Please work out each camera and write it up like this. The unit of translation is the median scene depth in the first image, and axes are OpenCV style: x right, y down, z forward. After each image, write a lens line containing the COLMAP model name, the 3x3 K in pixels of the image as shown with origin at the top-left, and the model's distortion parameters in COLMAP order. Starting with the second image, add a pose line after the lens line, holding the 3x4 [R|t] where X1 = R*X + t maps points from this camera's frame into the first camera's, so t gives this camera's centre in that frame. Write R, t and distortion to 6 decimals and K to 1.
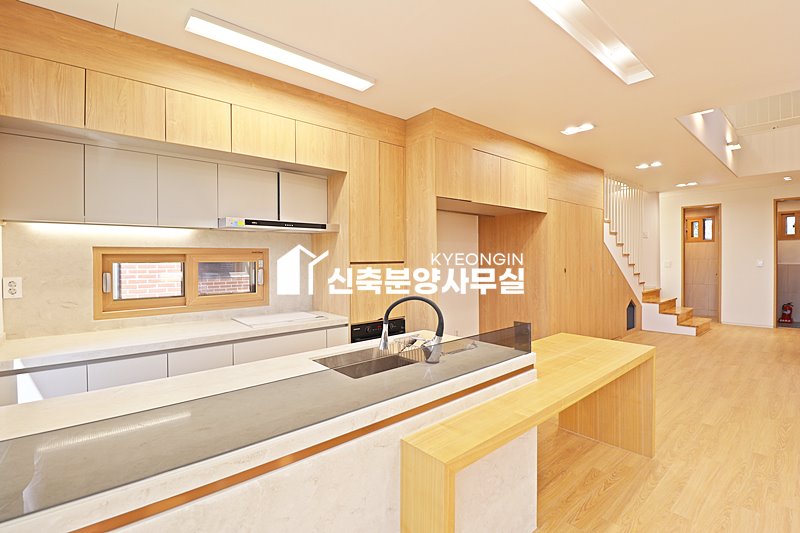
lens RADIAL K [[369.3, 0, 402.9], [0, 369.3, 261.3], [0, 0, 1]] dist [-0.003353, -0.011244]
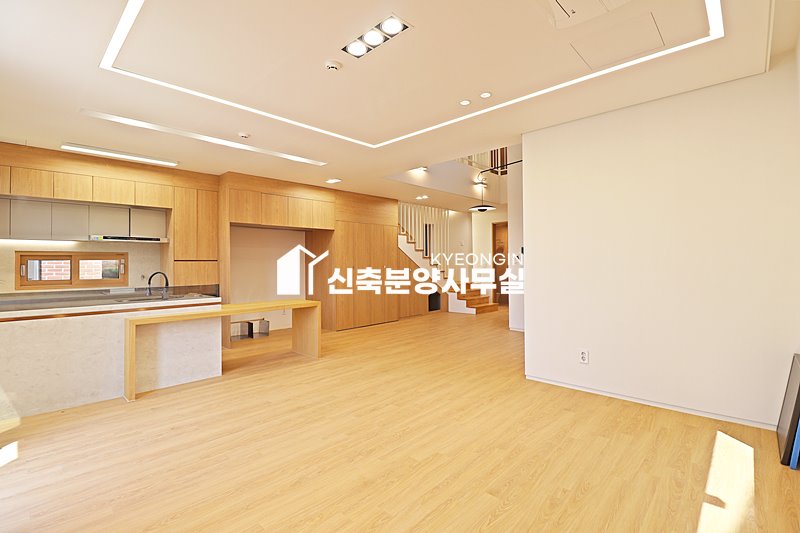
lens RADIAL K [[369.3, 0, 402.2], [0, 369.3, 260.9], [0, 0, 1]] dist [-0.003353, -0.011244]
pose [[0.995159, -0.001432, 0.098268, 0.752797], [0.003230, 0.999830, -0.018140, 0.041372], [-0.098226, 0.018370, 0.994995, -0.829143]]
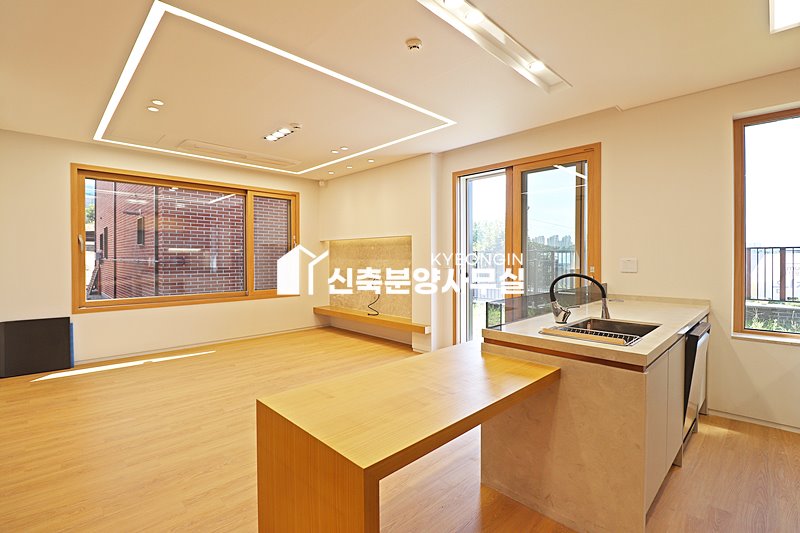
lens RADIAL K [[369.3, 0, 403.2], [0, 369.3, 260.8], [0, 0, 1]] dist [-0.003353, -0.011244]
pose [[-0.998142, 0.007419, -0.060481, 0.401952], [0.006289, 0.999803, 0.018850, 0.011490], [0.060609, 0.018434, -0.997991, 1.273449]]
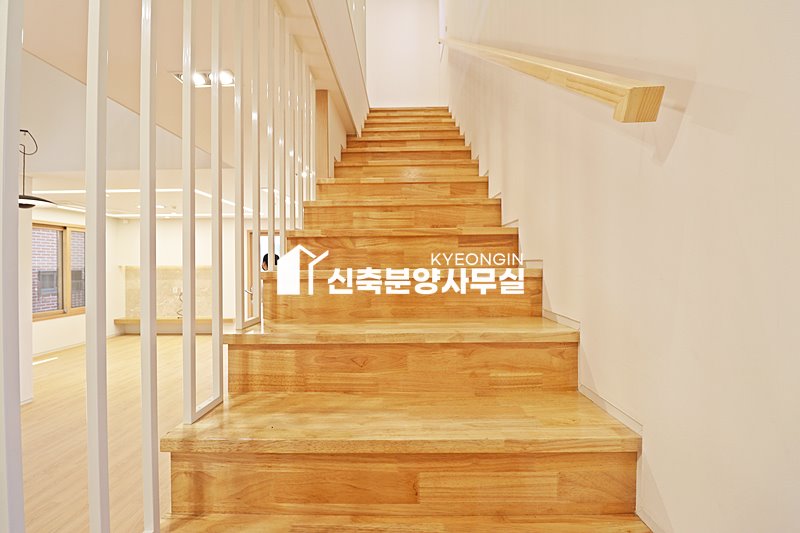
lens RADIAL K [[369.3, 0, 399.0], [0, 369.3, 262.0], [0, 0, 1]] dist [-0.003353, -0.011244]
pose [[-0.669210, 0.007460, -0.743036, 1.403008], [0.005146, 0.999972, 0.005405, -0.102705], [0.743055, -0.000206, -0.669230, 2.437706]]
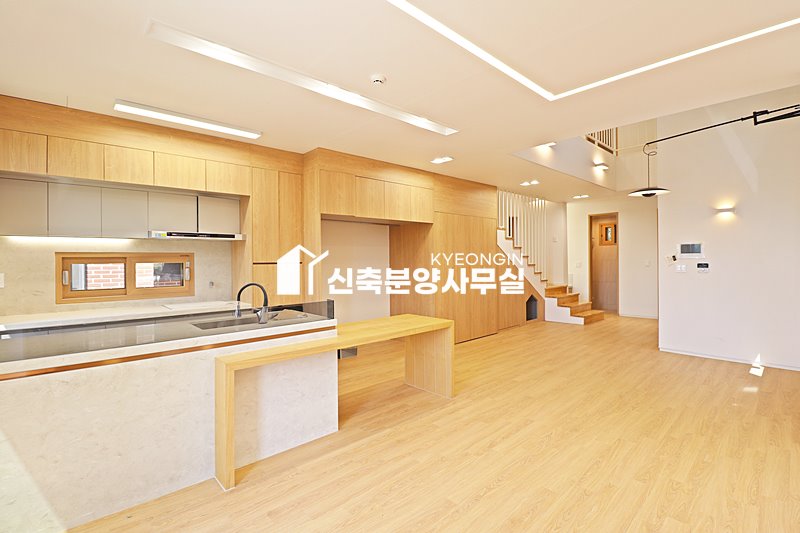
lens RADIAL K [[369.3, 0, 403.3], [0, 369.3, 261.8], [0, 0, 1]] dist [-0.003353, -0.011244]
pose [[0.999471, -0.002917, 0.032384, 0.358642], [0.003066, 0.999985, -0.004543, 0.006420], [-0.032370, 0.004640, 0.999465, -0.357885]]
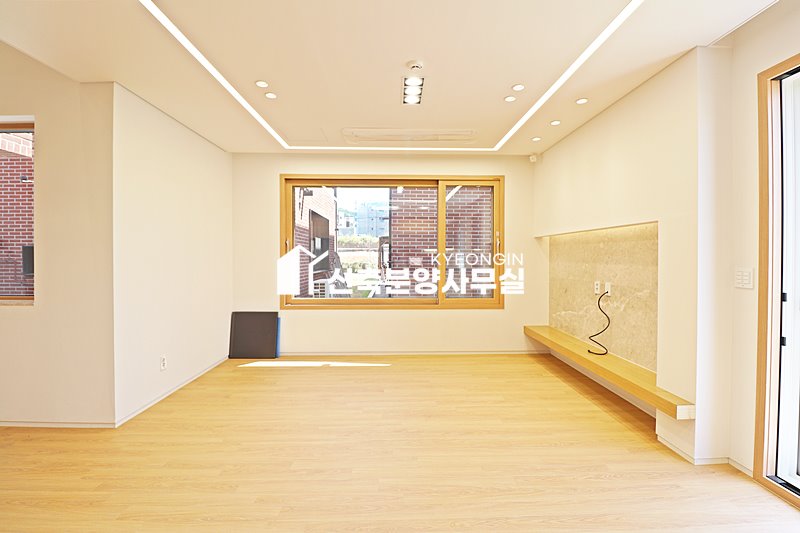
lens RADIAL K [[369.3, 0, 400.2], [0, 369.3, 259.3], [0, 0, 1]] dist [-0.003353, -0.011244]
pose [[-0.769000, 0.000055, 0.639249, 0.176566], [0.008720, 0.999908, 0.010404, 0.006964], [-0.639189, 0.013575, -0.768930, 0.674126]]
